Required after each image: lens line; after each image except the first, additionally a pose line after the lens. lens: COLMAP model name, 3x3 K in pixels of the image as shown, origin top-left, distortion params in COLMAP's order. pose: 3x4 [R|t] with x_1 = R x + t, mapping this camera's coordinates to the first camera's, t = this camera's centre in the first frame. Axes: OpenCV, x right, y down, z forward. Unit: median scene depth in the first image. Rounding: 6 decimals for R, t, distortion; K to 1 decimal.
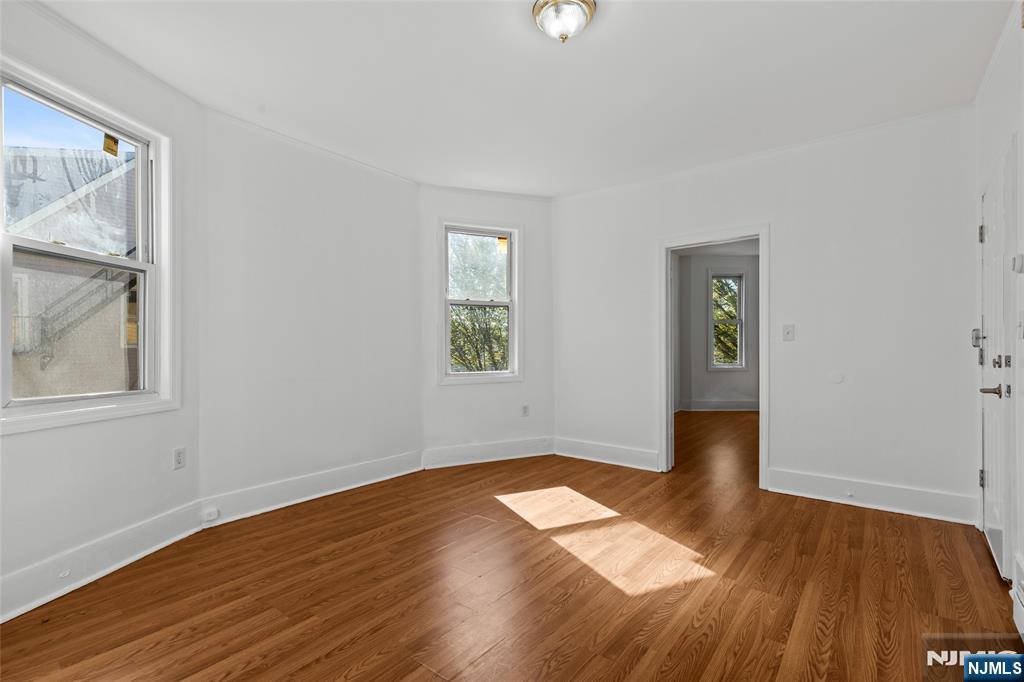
lens RADIAL K [[462.2, 0, 516.3], [0, 462.2, 344.3], [0, 0, 1]] dist [0.008575, -0.000461]
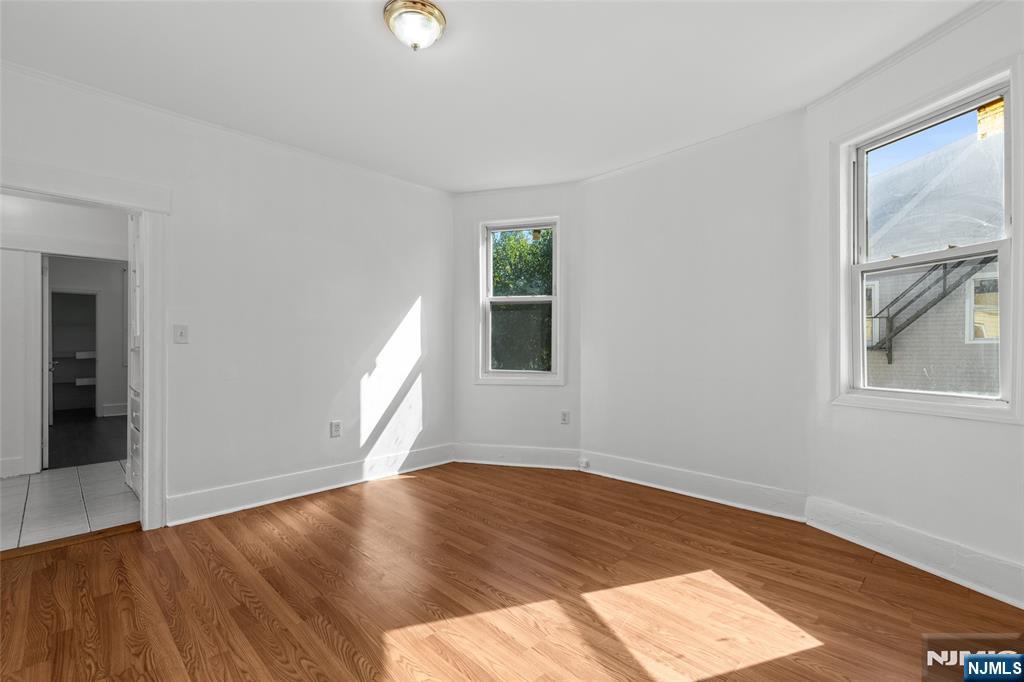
lens RADIAL K [[462.2, 0, 519.3], [0, 462.2, 341.3], [0, 0, 1]] dist [0.008575, -0.000461]
pose [[-0.116564, -0.008559, -0.993146, 0.807066], [0.014867, 0.999836, -0.010362, 0.002745], [0.993072, -0.015973, -0.116418, 0.998570]]
